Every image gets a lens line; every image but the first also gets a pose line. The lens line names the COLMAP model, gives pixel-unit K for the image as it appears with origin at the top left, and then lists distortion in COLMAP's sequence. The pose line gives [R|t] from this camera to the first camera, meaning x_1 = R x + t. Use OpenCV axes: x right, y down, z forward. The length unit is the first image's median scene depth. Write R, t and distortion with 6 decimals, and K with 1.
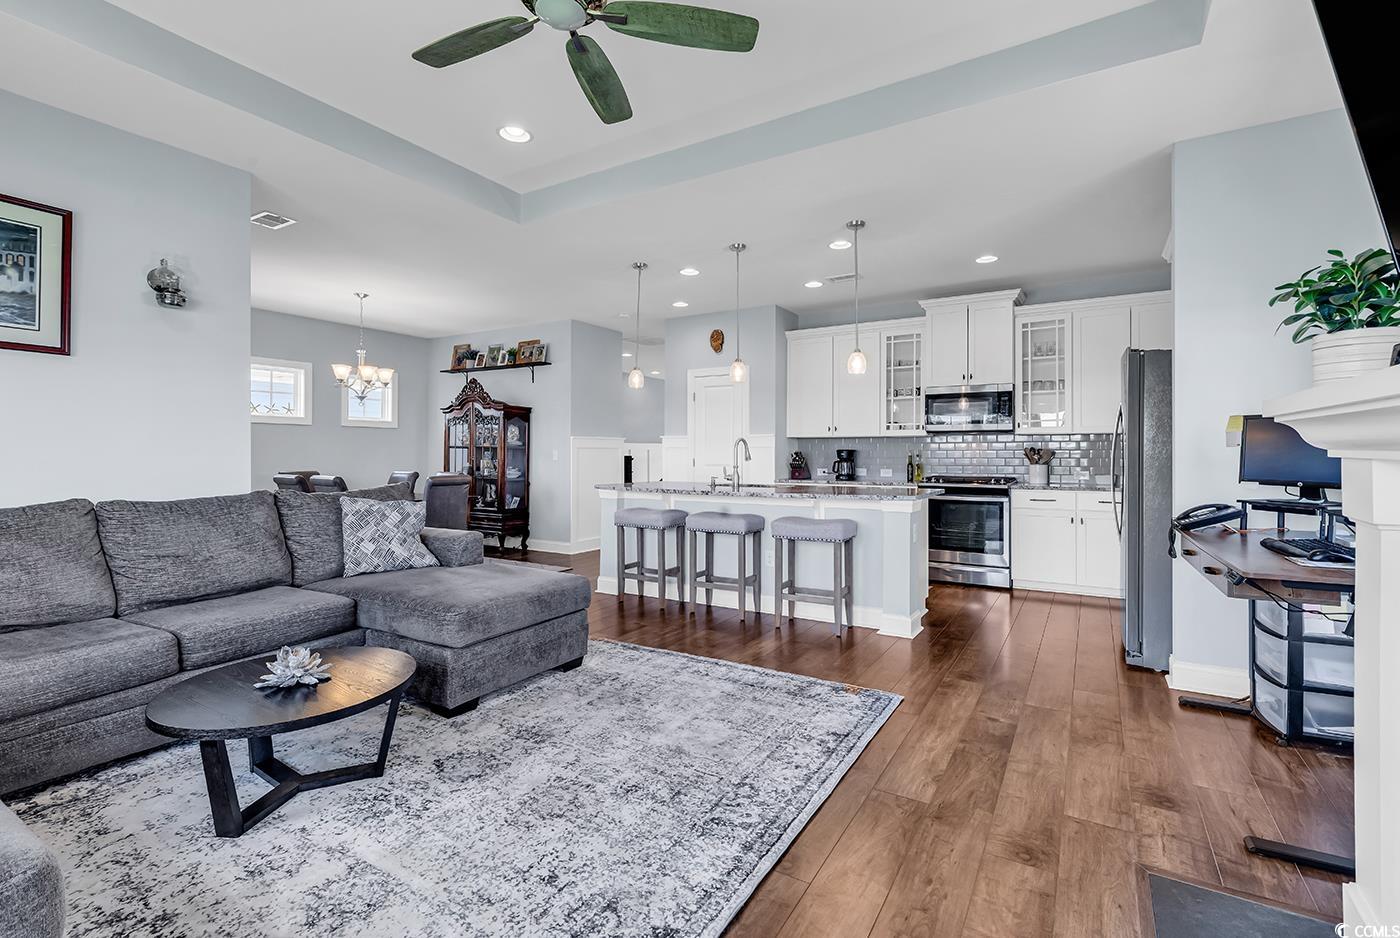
lens RADIAL K [[640.8, 0, 705.1], [0, 640.8, 447.0], [0, 0, 1]] dist [0.012224, -0.002146]
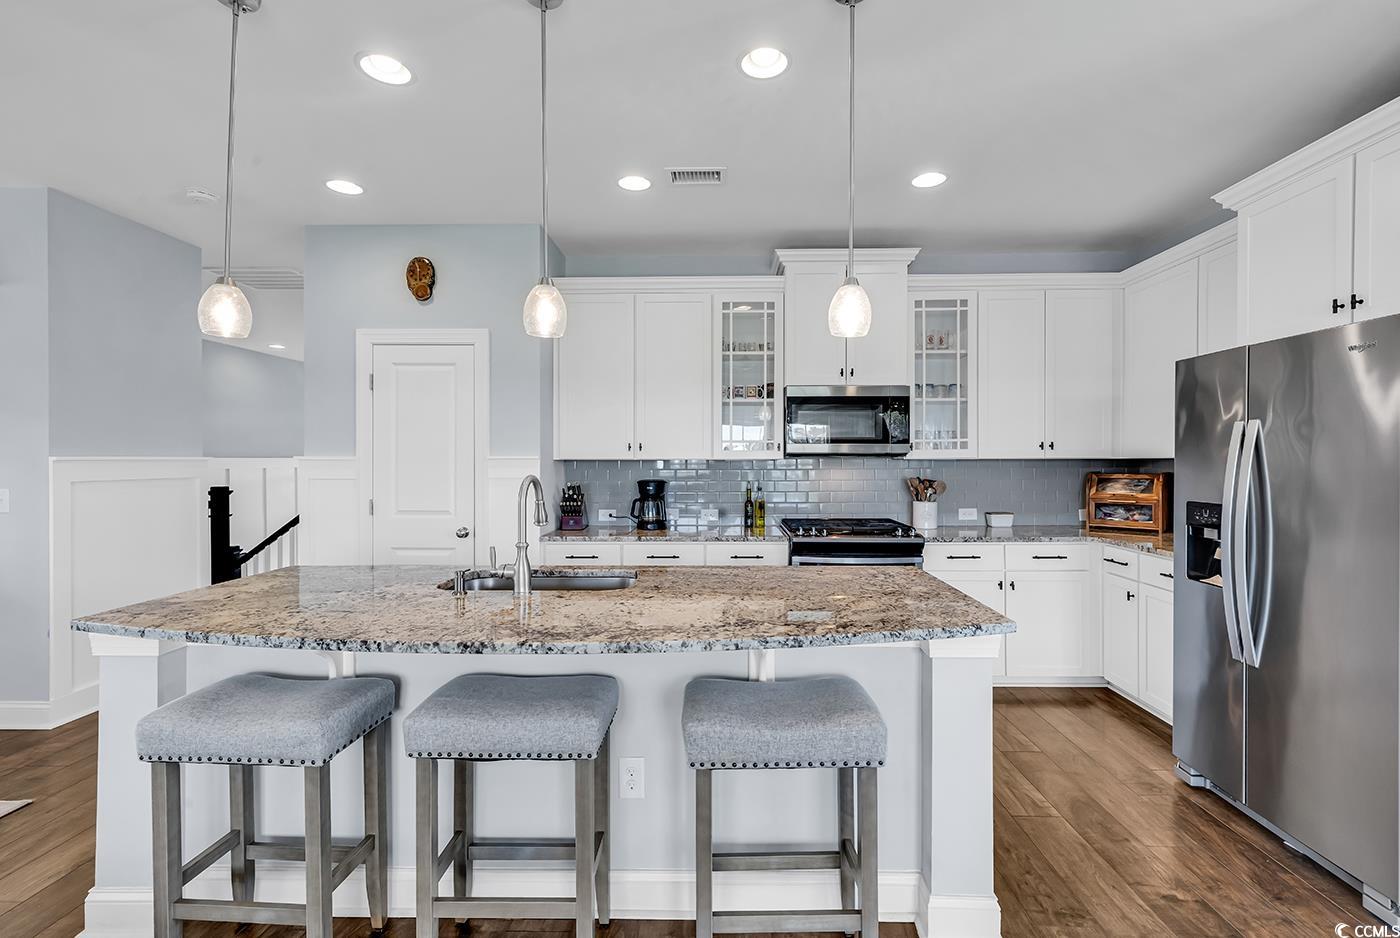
lens RADIAL K [[640.8, 0, 706.5], [0, 640.8, 463.4], [0, 0, 1]] dist [0.012224, -0.002146]
pose [[0.870055, -0.004370, 0.492935, -0.042709], [-0.003754, 0.999873, 0.015491, -0.023062], [-0.492940, -0.015328, 0.869928, 0.453776]]
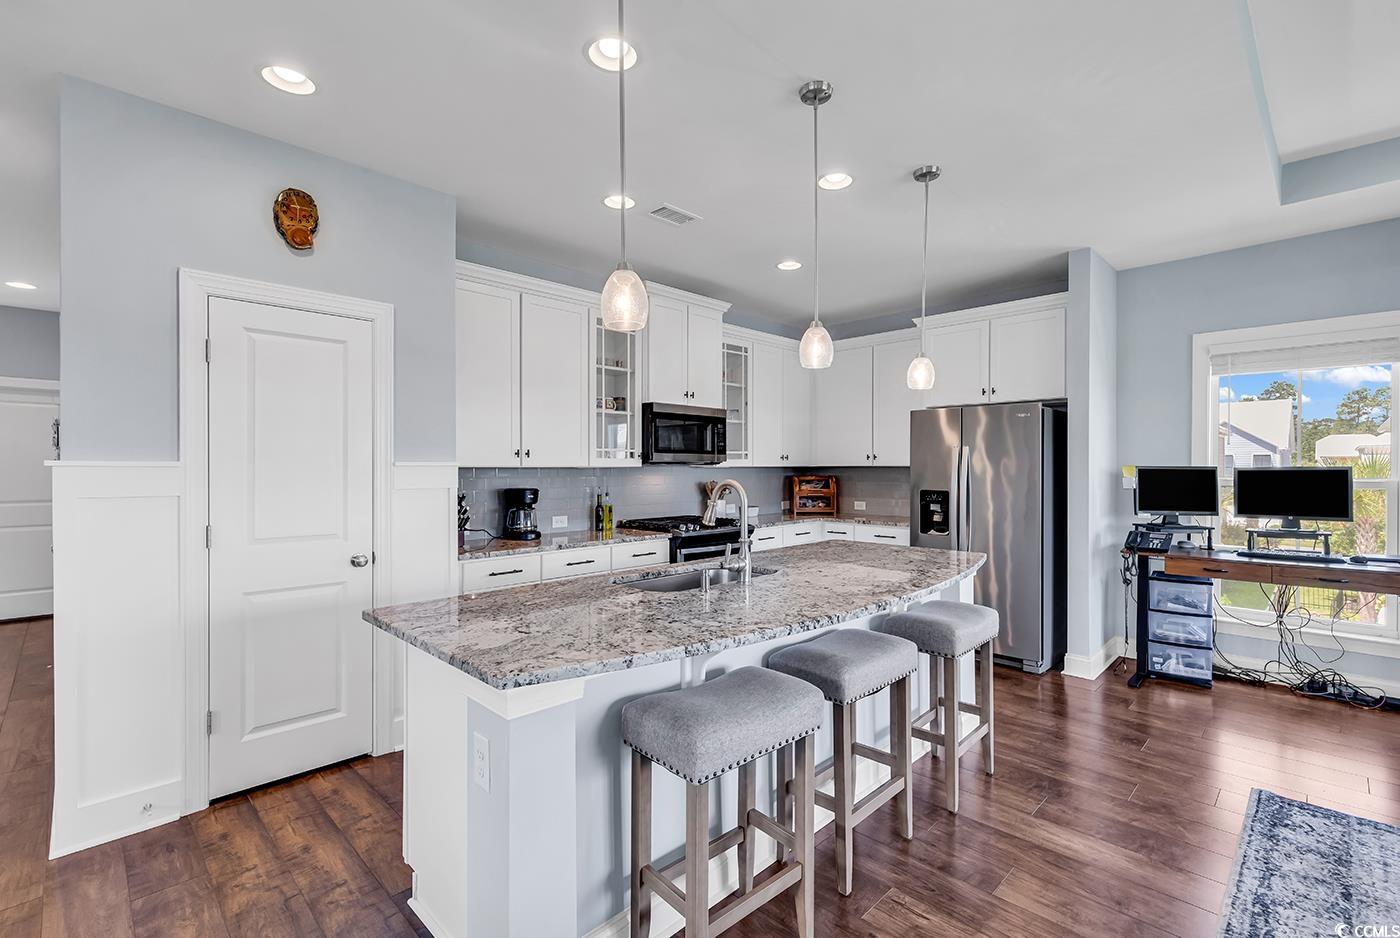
lens RADIAL K [[640.8, 0, 723.6], [0, 640.8, 464.7], [0, 0, 1]] dist [0.012224, -0.002146]
pose [[0.219586, 0.004853, 0.975581, -0.336119], [-0.006506, 0.999973, -0.003510, -0.017879], [-0.975571, -0.005576, 0.219612, 0.721903]]
